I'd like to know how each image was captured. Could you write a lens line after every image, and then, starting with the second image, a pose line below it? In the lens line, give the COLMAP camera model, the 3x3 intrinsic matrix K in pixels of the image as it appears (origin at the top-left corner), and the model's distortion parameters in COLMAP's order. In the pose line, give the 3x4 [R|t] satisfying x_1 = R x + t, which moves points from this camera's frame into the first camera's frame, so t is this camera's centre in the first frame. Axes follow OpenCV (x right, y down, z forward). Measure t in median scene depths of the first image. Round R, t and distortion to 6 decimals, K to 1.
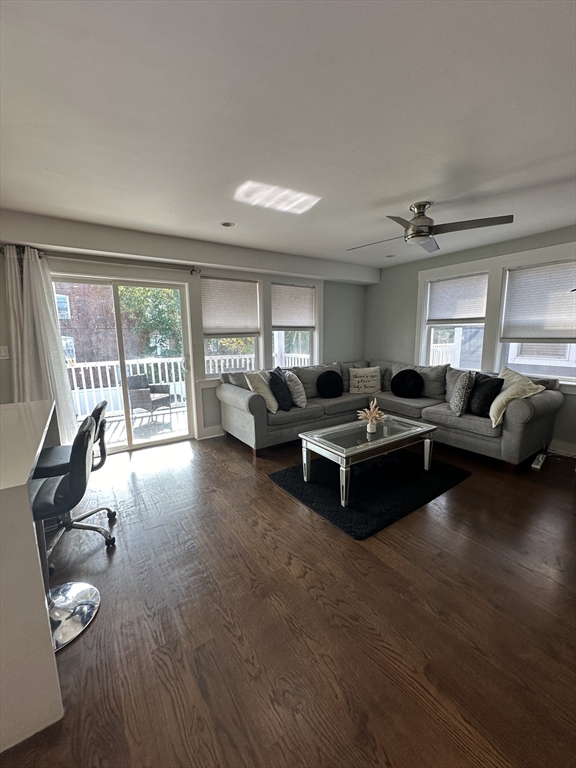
lens RADIAL K [[307.1, 0, 288.2], [0, 307.1, 383.0], [0, 0, 1]] dist [-0.001396, 0.000530]
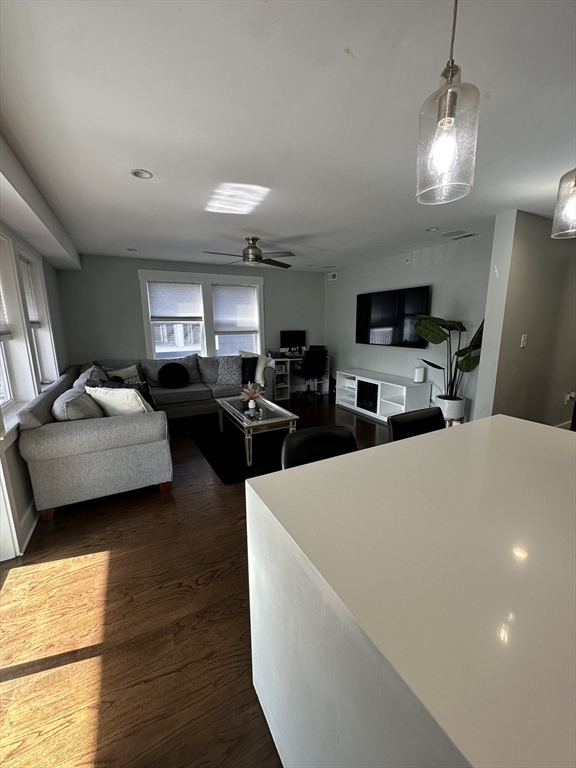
lens RADIAL K [[307.1, 0, 288.2], [0, 307.1, 383.0], [0, 0, 1]] dist [-0.001396, 0.000530]
pose [[0.105879, -0.183006, 0.977394, -0.765082], [0.164099, 0.972658, 0.164343, -0.101442], [-0.980745, 0.142989, 0.133015, 0.546628]]
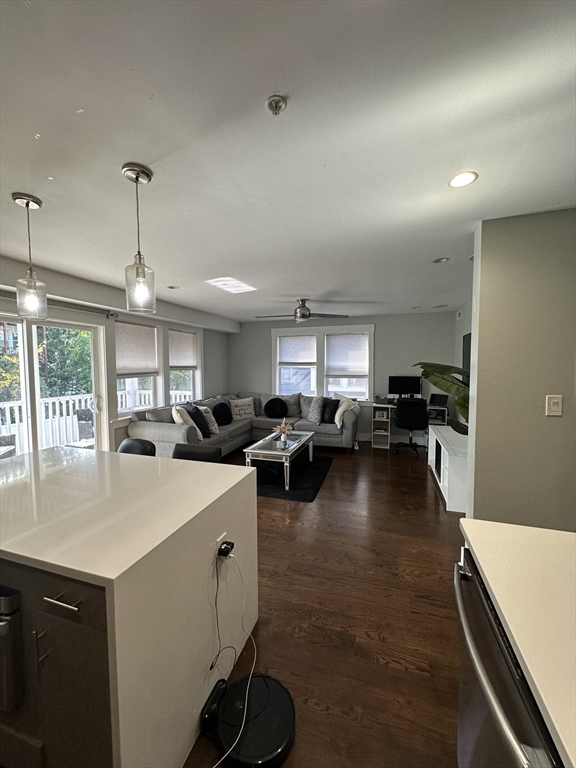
lens RADIAL K [[307.1, 0, 288.2], [0, 307.1, 383.0], [0, 0, 1]] dist [-0.001396, 0.000530]
pose [[0.789823, -0.027102, 0.612736, -0.495573], [0.091713, 0.993010, -0.074298, -0.004081], [-0.606439, 0.114878, 0.786787, -0.165758]]
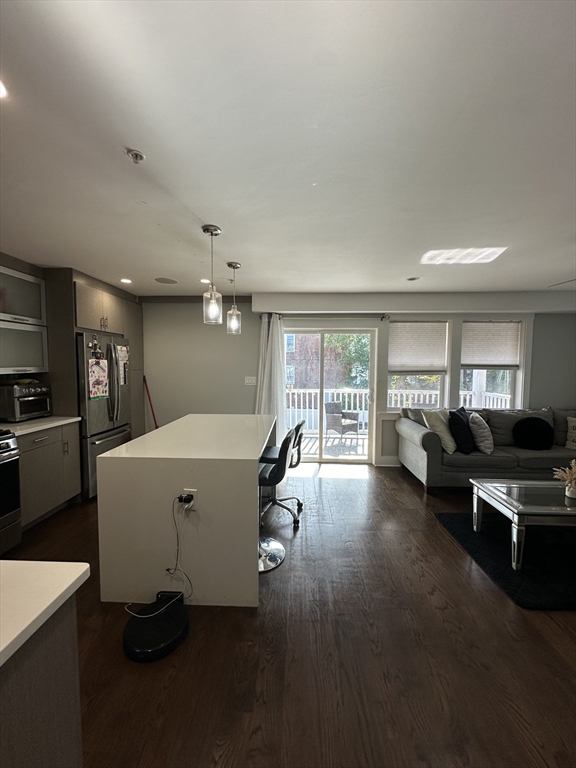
lens RADIAL K [[307.1, 0, 288.2], [0, 307.1, 383.0], [0, 0, 1]] dist [-0.001396, 0.000530]
pose [[0.808094, 0.052540, -0.586705, 0.098598], [-0.109302, 0.992092, -0.061703, -0.009293], [0.578823, 0.113989, 0.807447, -0.122357]]
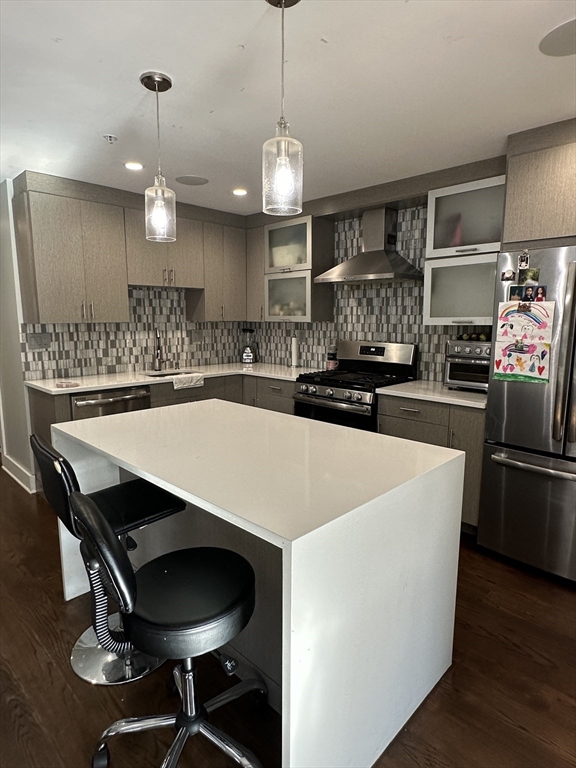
lens RADIAL K [[437.2, 0, 286.8], [0, 437.2, 382.2], [0, 0, 1]] dist [-0.001489, -0.000252]
pose [[-0.979739, 0.039605, -0.196325, -0.430265], [-0.022242, 0.952673, 0.303183, -0.149666], [0.199041, 0.301407, -0.932489, 0.862233]]
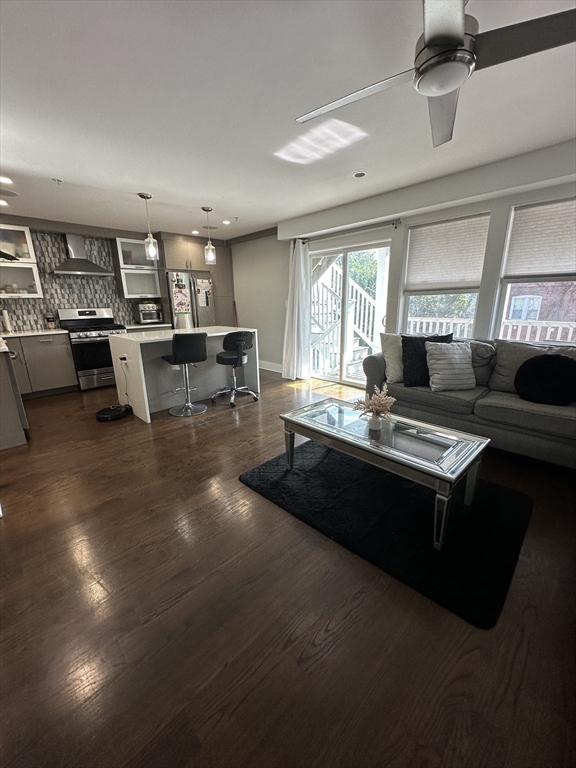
lens RADIAL K [[307.1, 0, 288.2], [0, 307.1, 383.0], [0, 0, 1]] dist [-0.001396, 0.000530]
pose [[0.176690, 0.263186, -0.948427, 0.719437], [-0.143369, 0.960192, 0.239742, -0.067786], [0.973769, 0.093615, 0.207390, 0.530848]]
